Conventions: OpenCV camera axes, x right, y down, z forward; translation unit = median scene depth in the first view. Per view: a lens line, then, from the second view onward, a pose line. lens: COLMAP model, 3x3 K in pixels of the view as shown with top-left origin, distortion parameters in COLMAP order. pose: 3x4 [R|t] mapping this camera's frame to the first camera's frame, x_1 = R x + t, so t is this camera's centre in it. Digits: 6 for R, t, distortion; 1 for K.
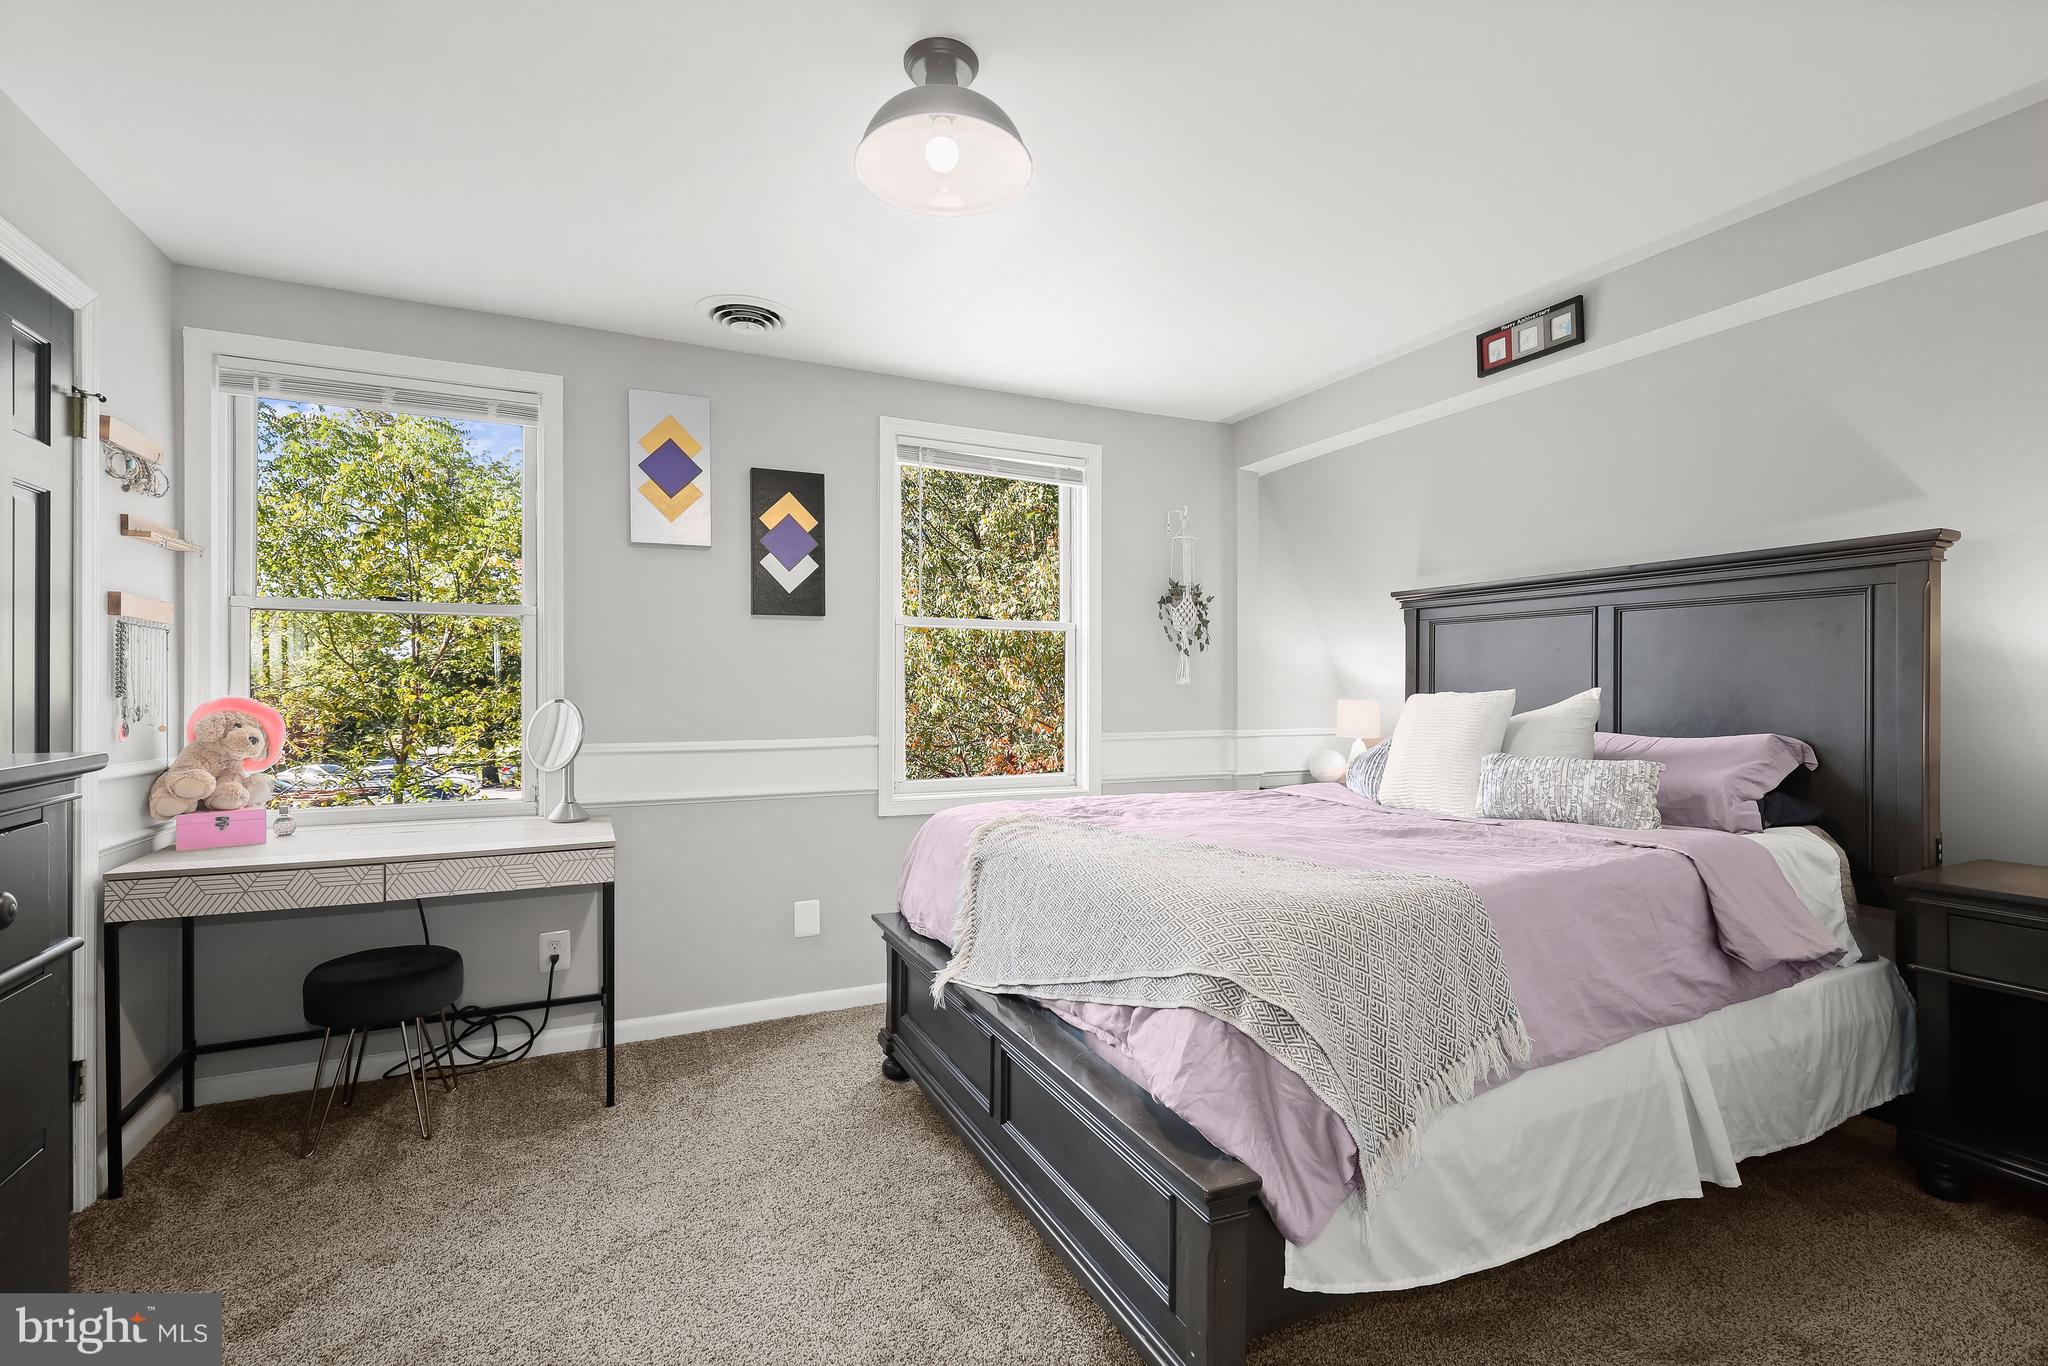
lens RADIAL K [[941.3, 0, 1043.8], [0, 941.3, 686.4], [0, 0, 1]] dist [0.002638, 0.000912]
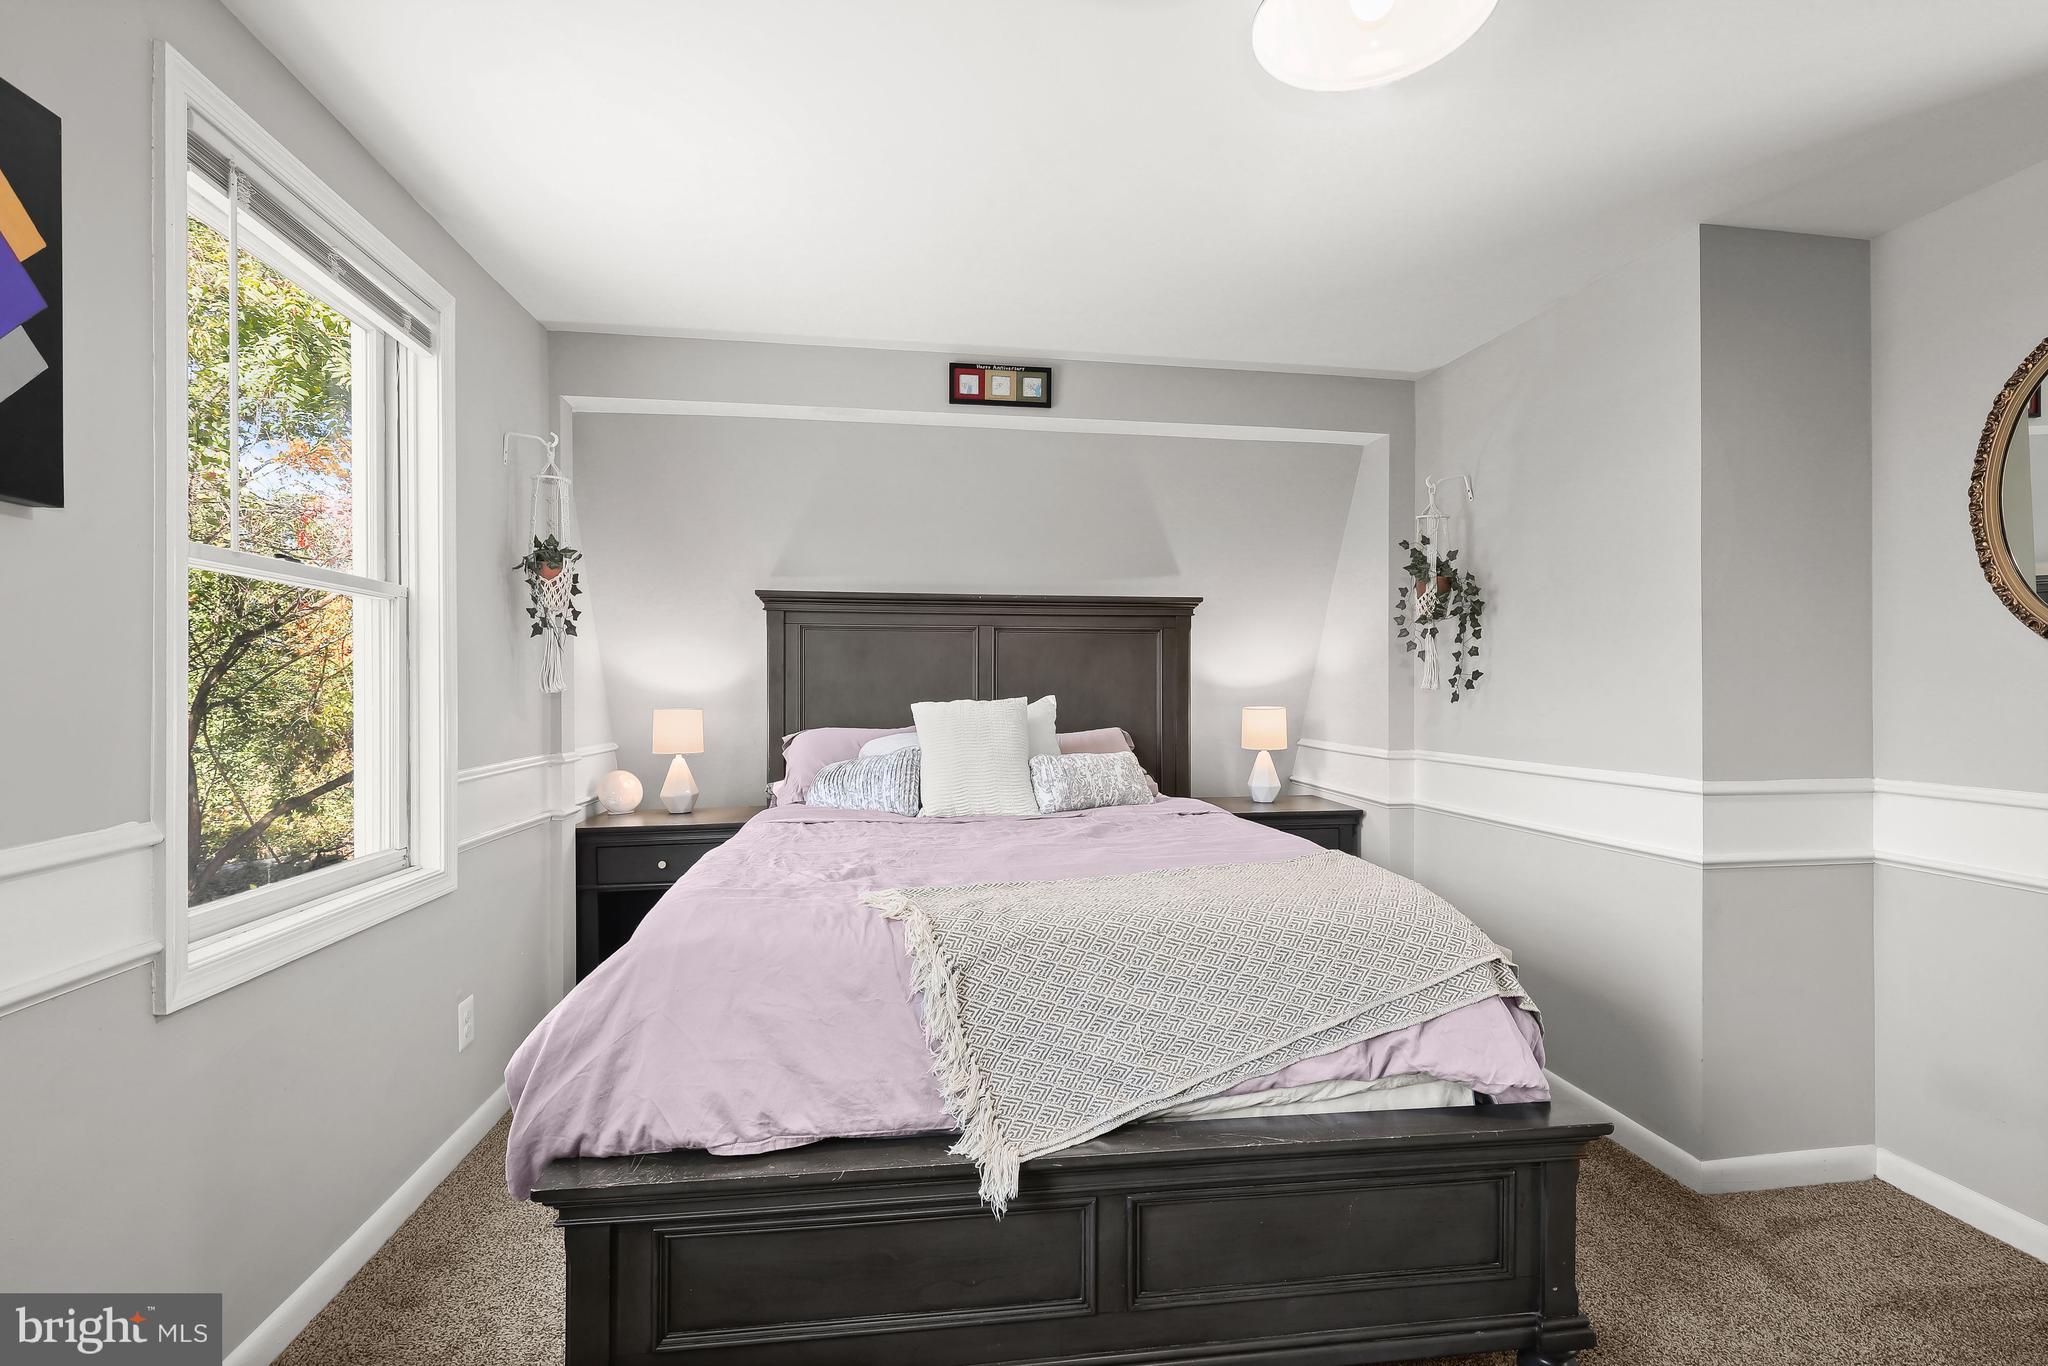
lens RADIAL K [[941.3, 0, 1034.2], [0, 941.3, 686.9], [0, 0, 1]] dist [0.002638, 0.000912]
pose [[0.308212, 0.003651, 0.951311, -0.555312], [0.001893, 0.999988, -0.004451, -0.003579], [-0.951316, 0.003173, 0.308201, 0.629700]]
